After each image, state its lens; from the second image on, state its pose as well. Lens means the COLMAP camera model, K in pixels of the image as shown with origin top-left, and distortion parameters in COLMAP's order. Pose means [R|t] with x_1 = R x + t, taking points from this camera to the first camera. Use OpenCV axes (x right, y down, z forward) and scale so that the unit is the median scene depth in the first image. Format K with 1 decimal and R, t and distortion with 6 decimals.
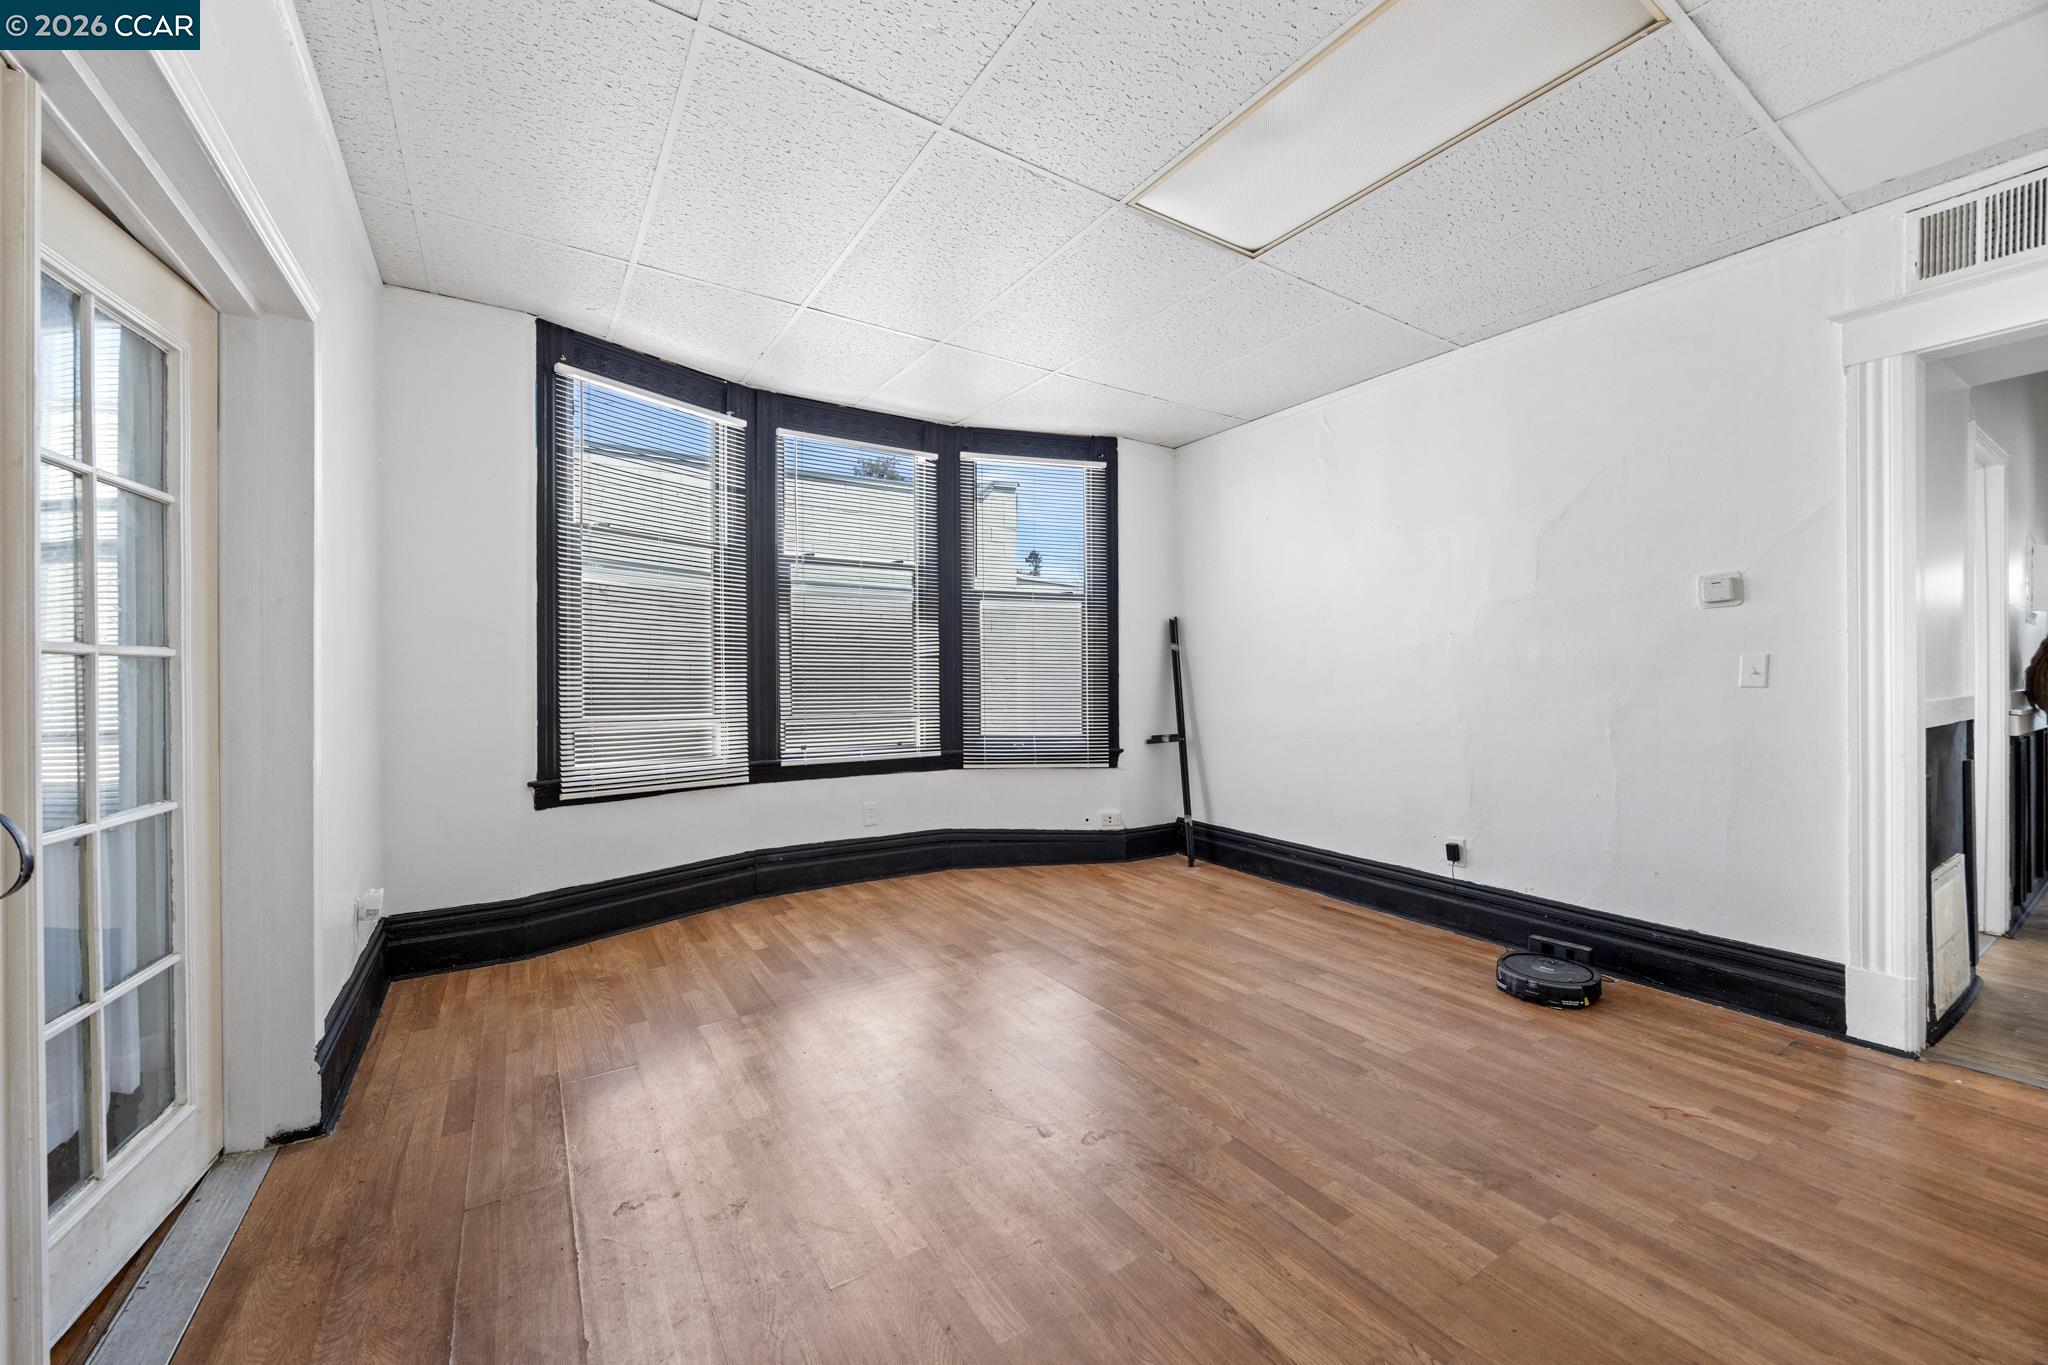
lens RADIAL K [[788.2, 0, 1027.2], [0, 788.2, 671.9], [0, 0, 1]] dist [-0.005065, 0.001413]
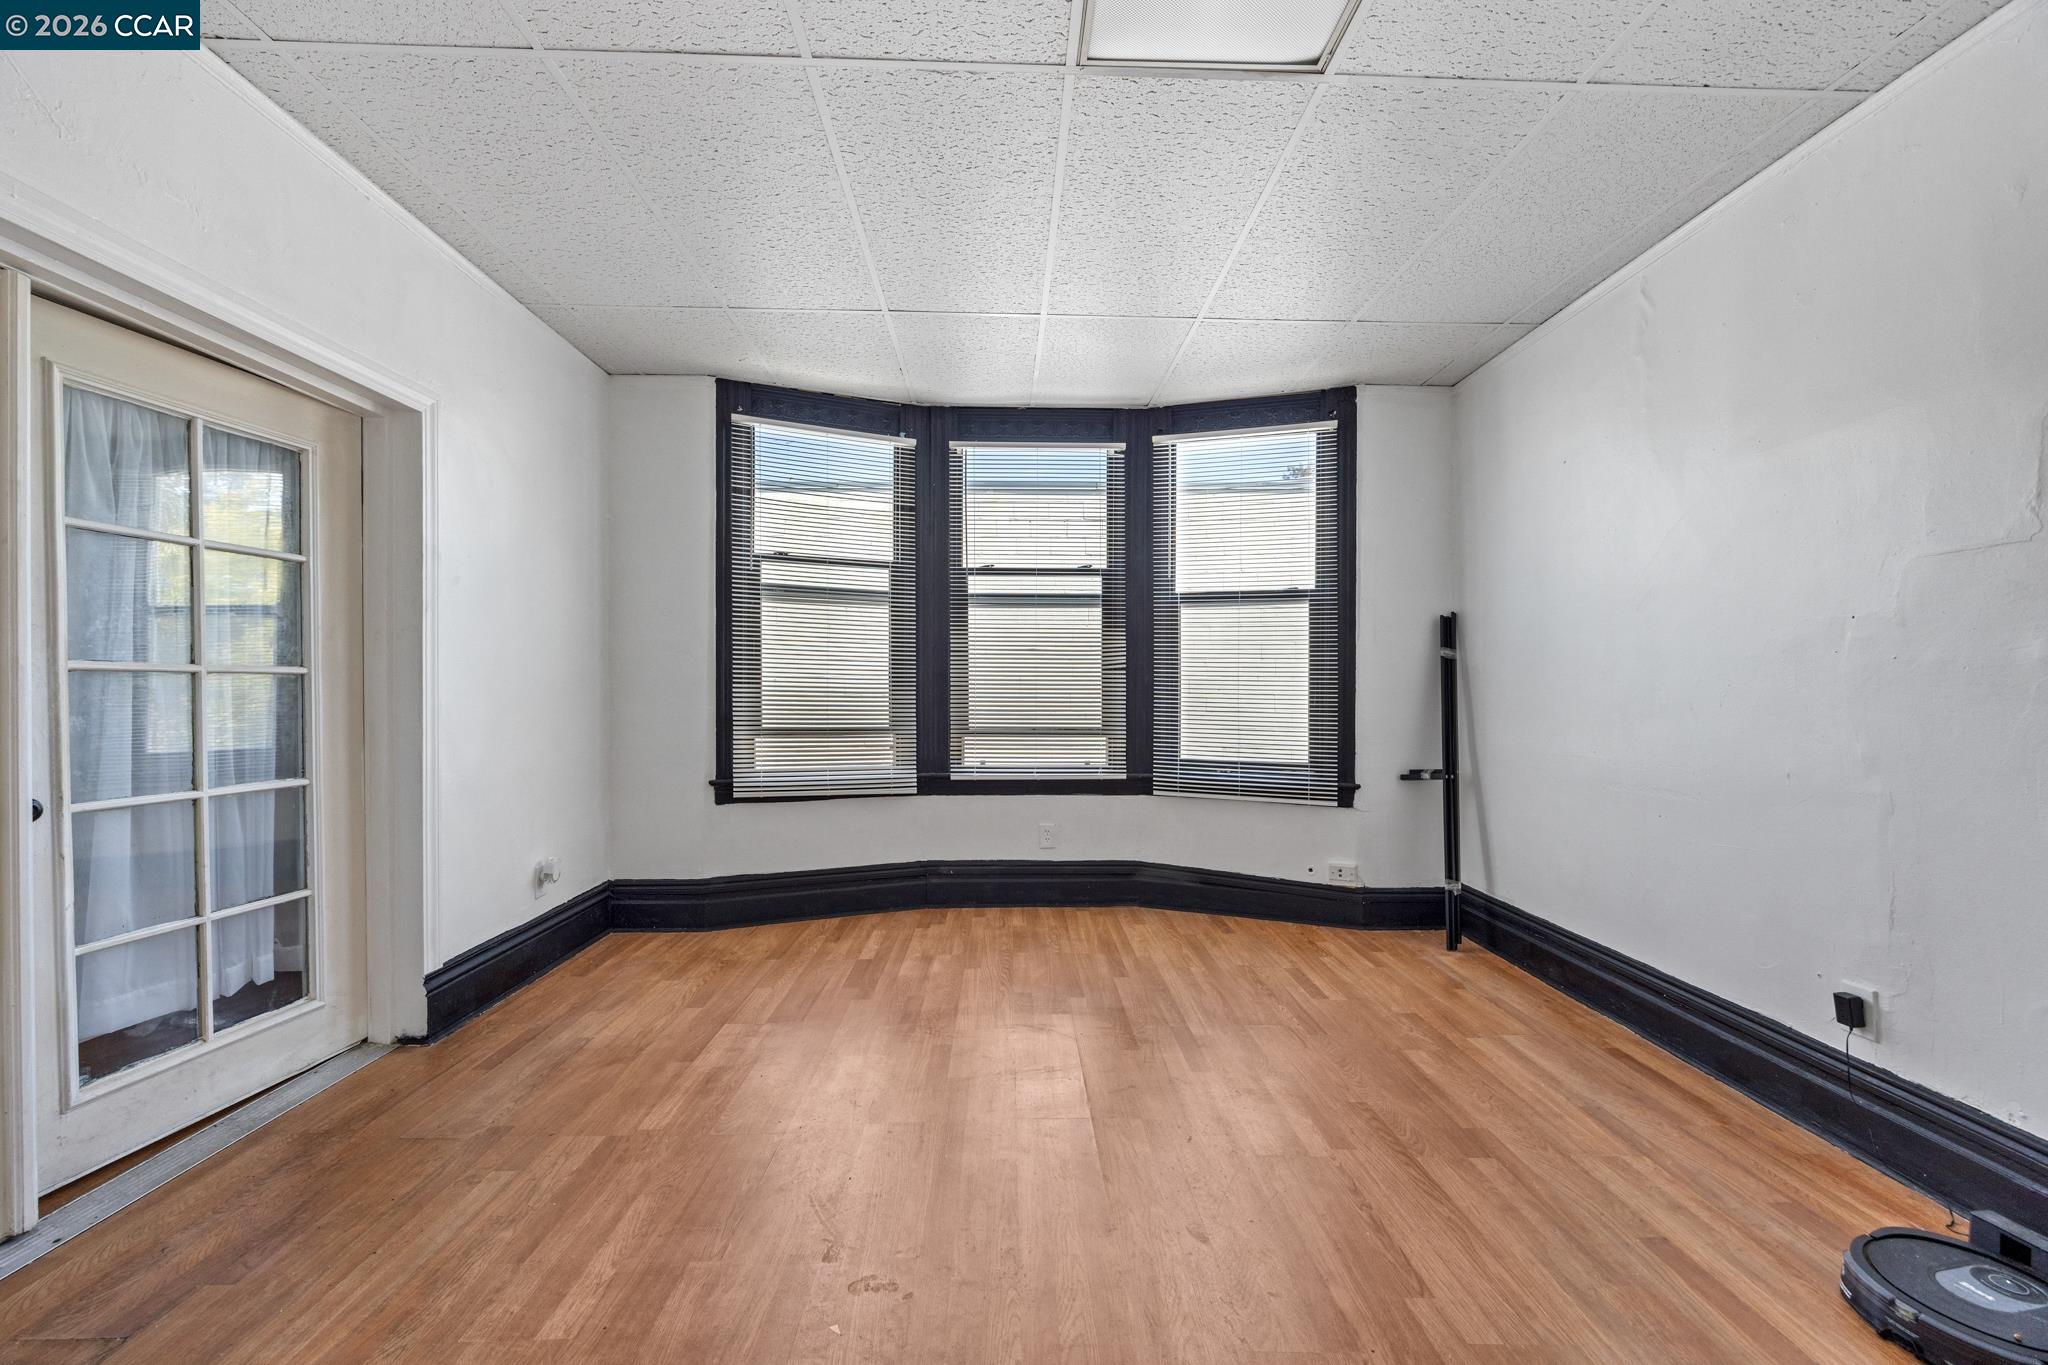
lens RADIAL K [[788.2, 0, 1028.6], [0, 788.2, 693.2], [0, 0, 1]] dist [-0.005065, 0.001413]
pose [[0.855245, 0.006709, -0.518180, 0.299971], [-0.001468, 0.999944, 0.010524, -0.001025], [0.518222, -0.008240, 0.855207, 0.202270]]
